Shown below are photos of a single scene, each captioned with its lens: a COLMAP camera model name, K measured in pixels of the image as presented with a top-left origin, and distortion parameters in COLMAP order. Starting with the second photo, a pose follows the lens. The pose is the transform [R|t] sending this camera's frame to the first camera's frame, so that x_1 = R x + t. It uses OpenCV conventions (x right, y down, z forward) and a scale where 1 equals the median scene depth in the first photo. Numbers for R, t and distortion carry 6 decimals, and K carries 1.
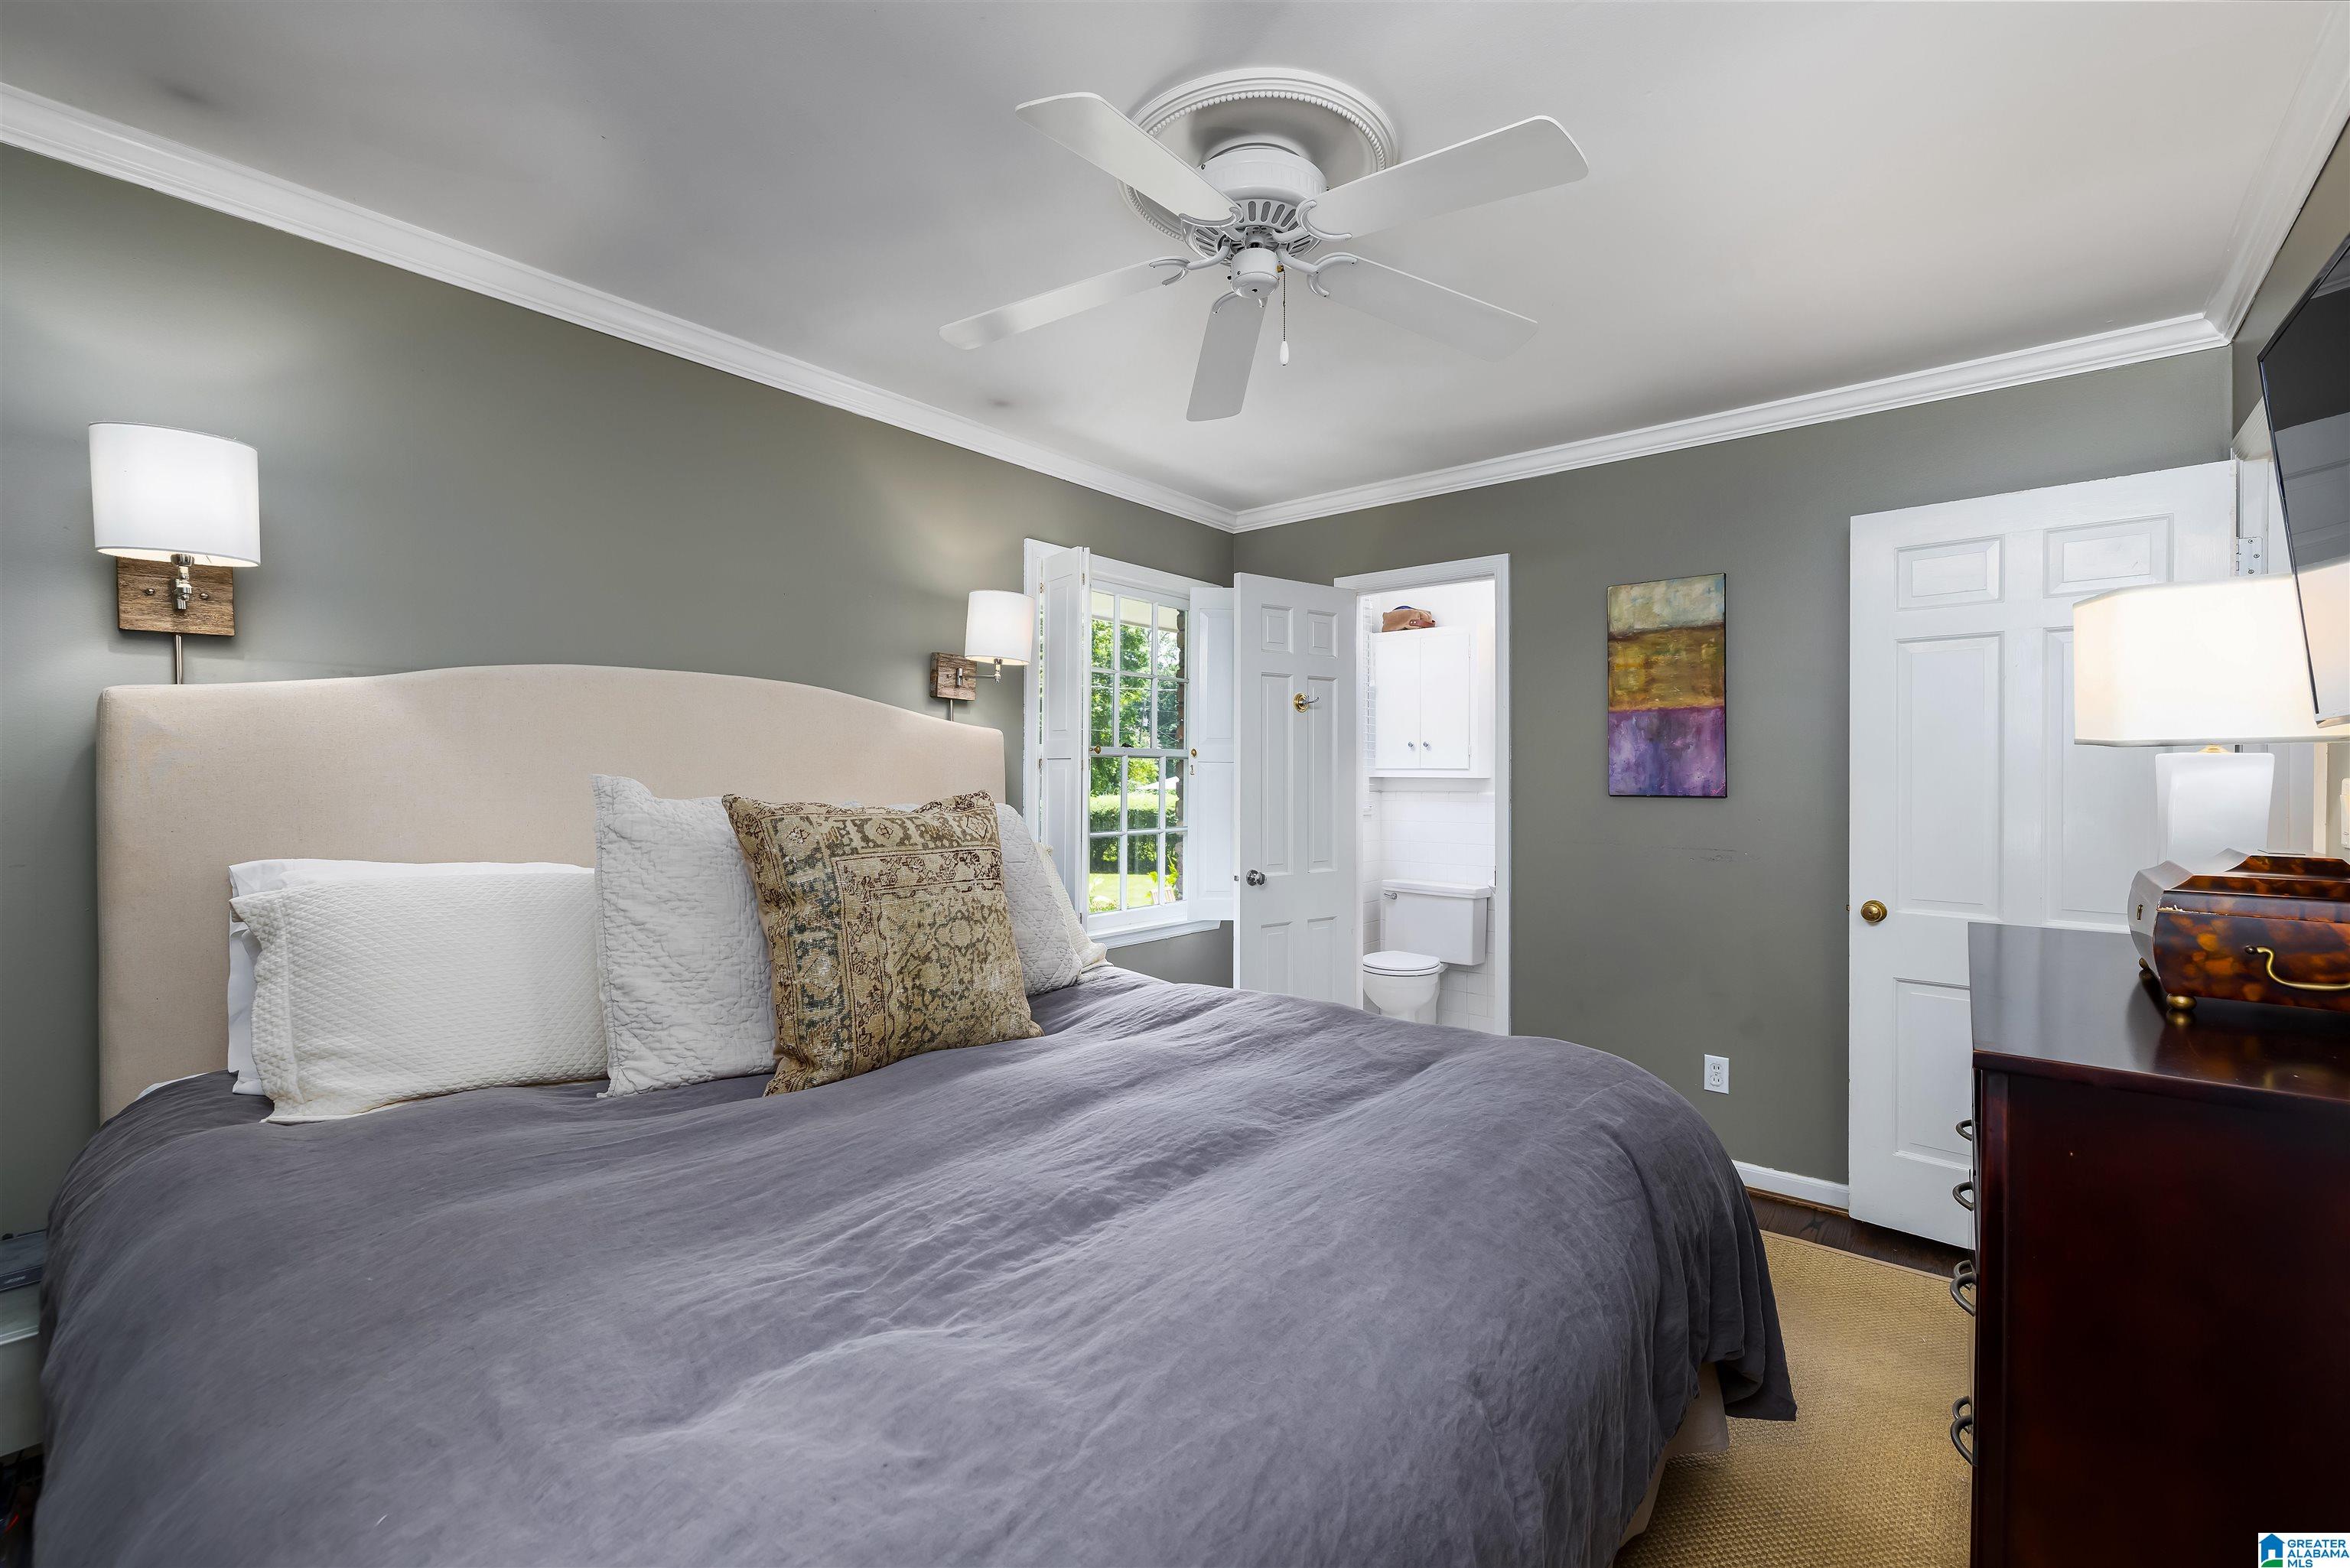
lens RADIAL K [[996.3, 0, 1161.1], [0, 996.3, 780.3], [0, 0, 1]] dist [-0.003507, -0.000317]
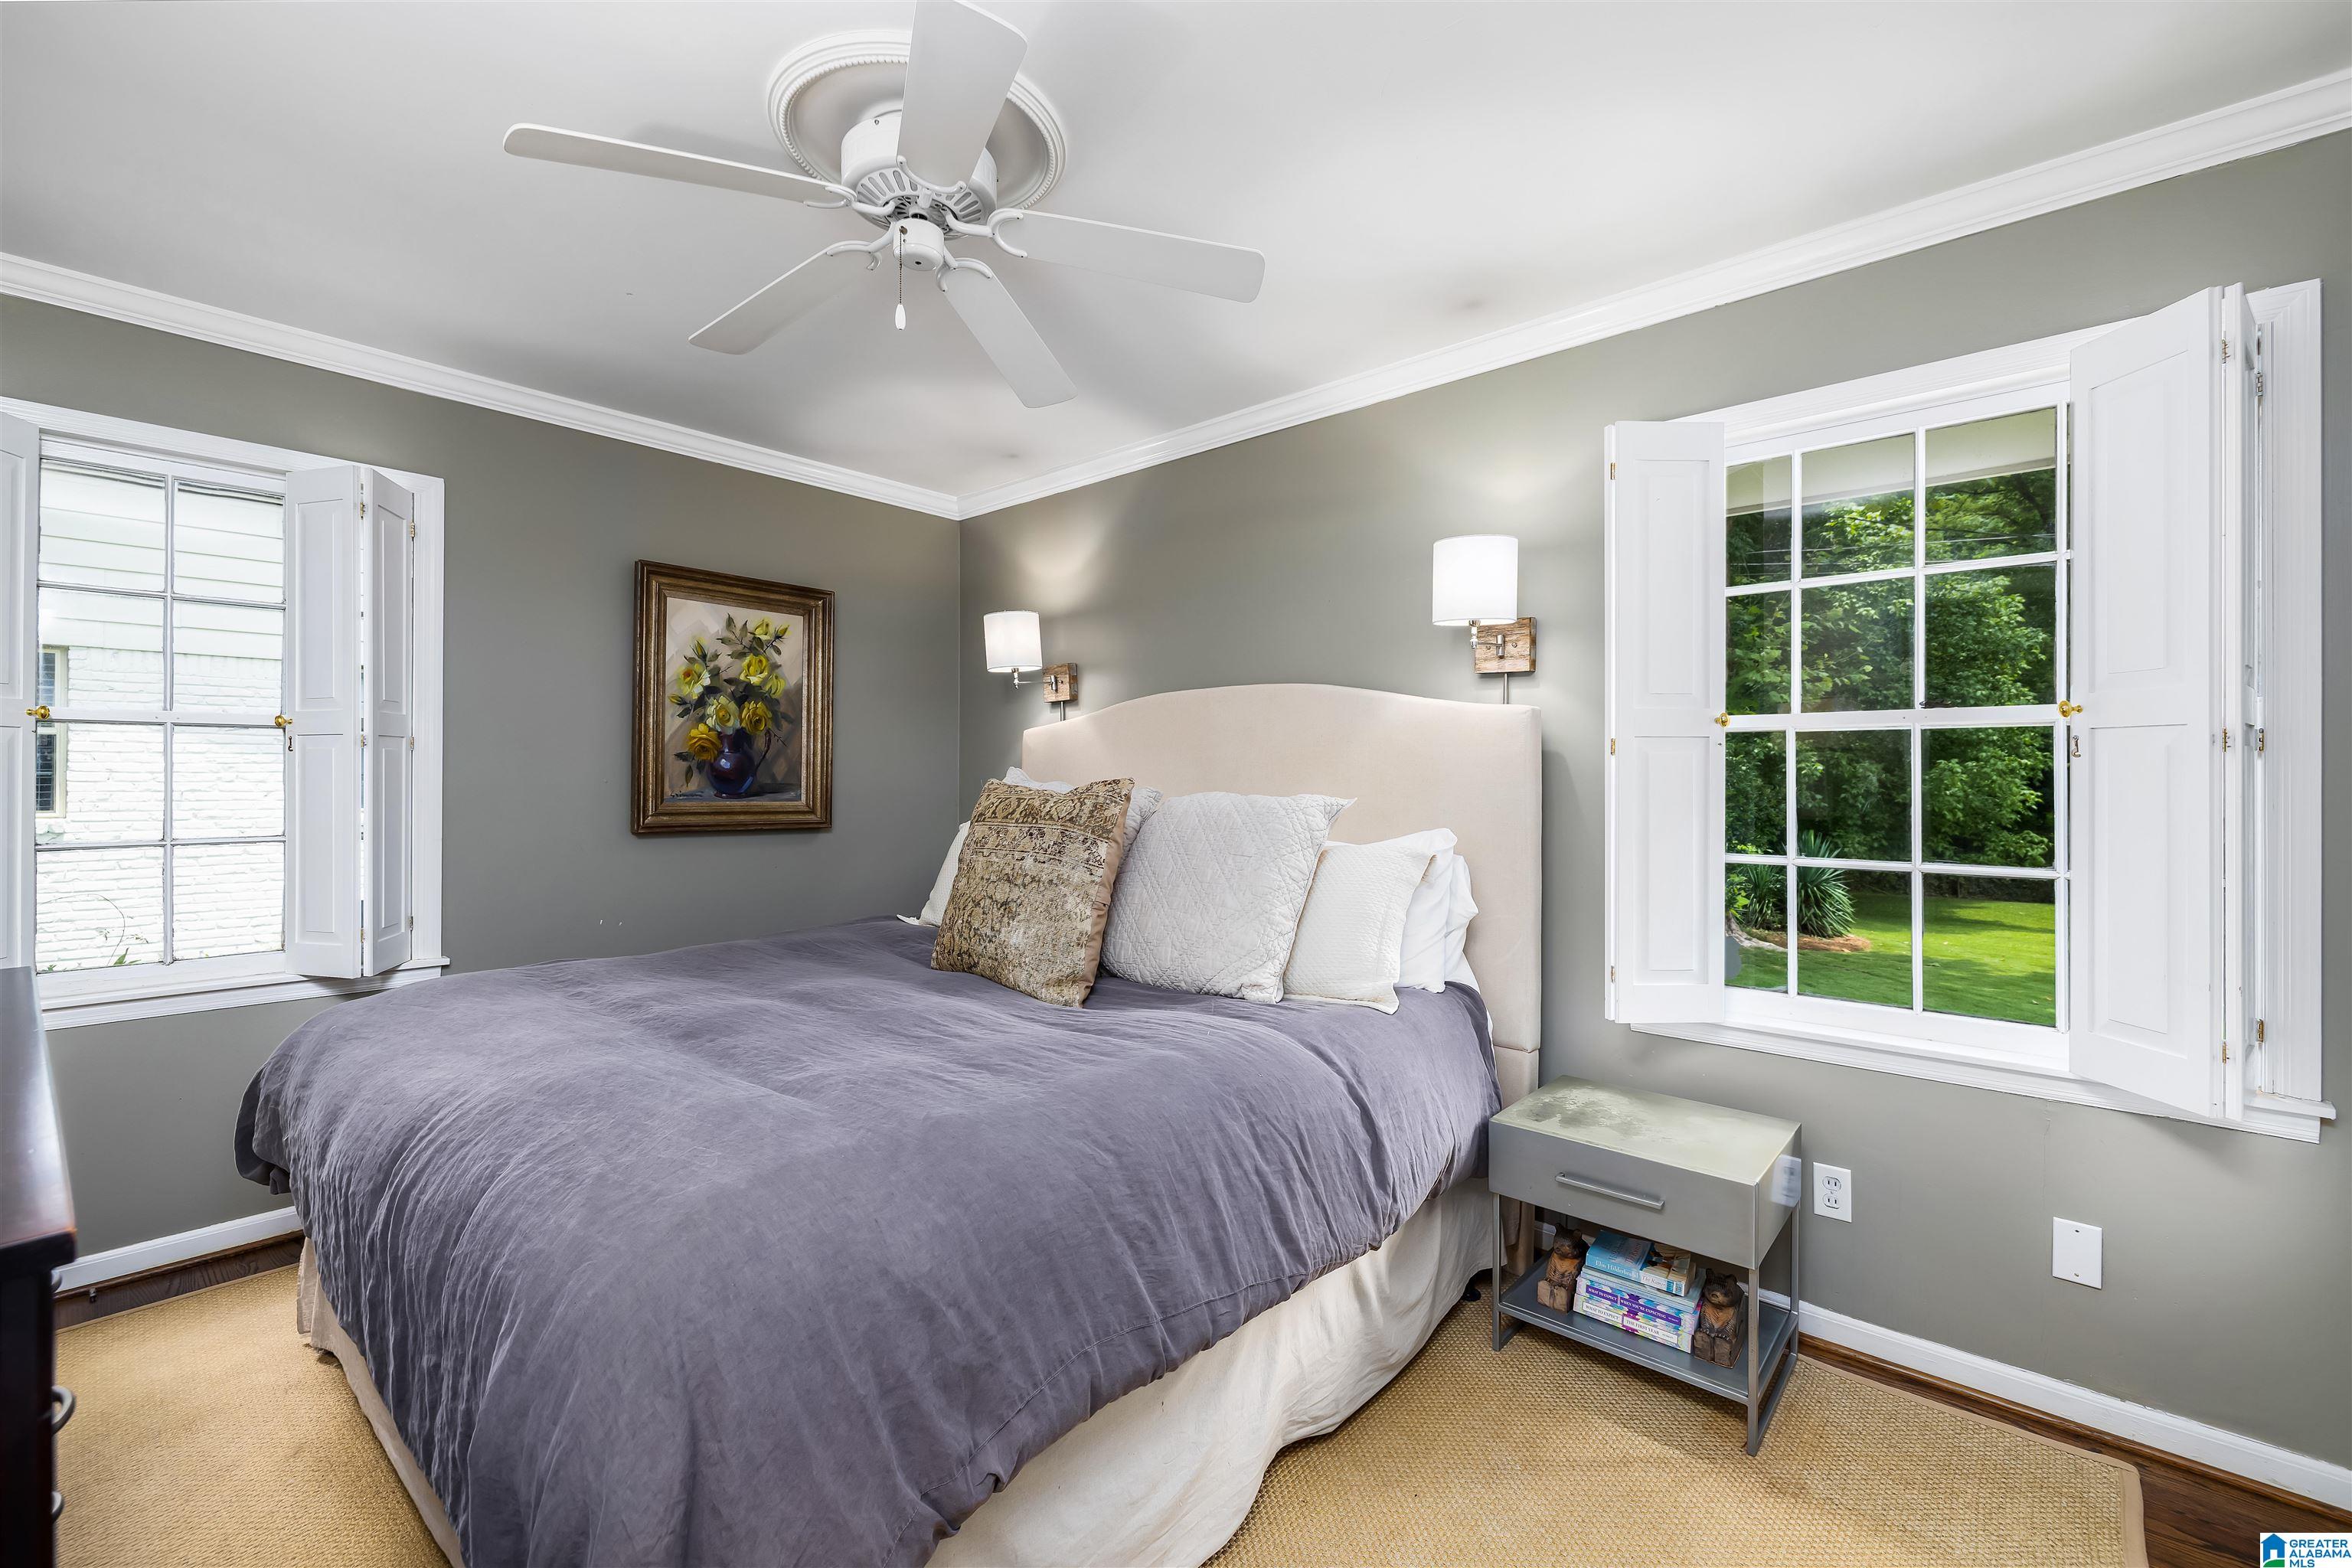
lens RADIAL K [[997.2, 0, 1162.1], [0, 997.2, 780.3], [0, 0, 1]] dist [-0.003507, -0.000317]
pose [[-0.031611, 0.005403, -0.999486, 1.006381], [-0.007972, 0.999952, 0.005658, 0.007508], [0.999468, 0.008147, -0.031567, 1.212582]]
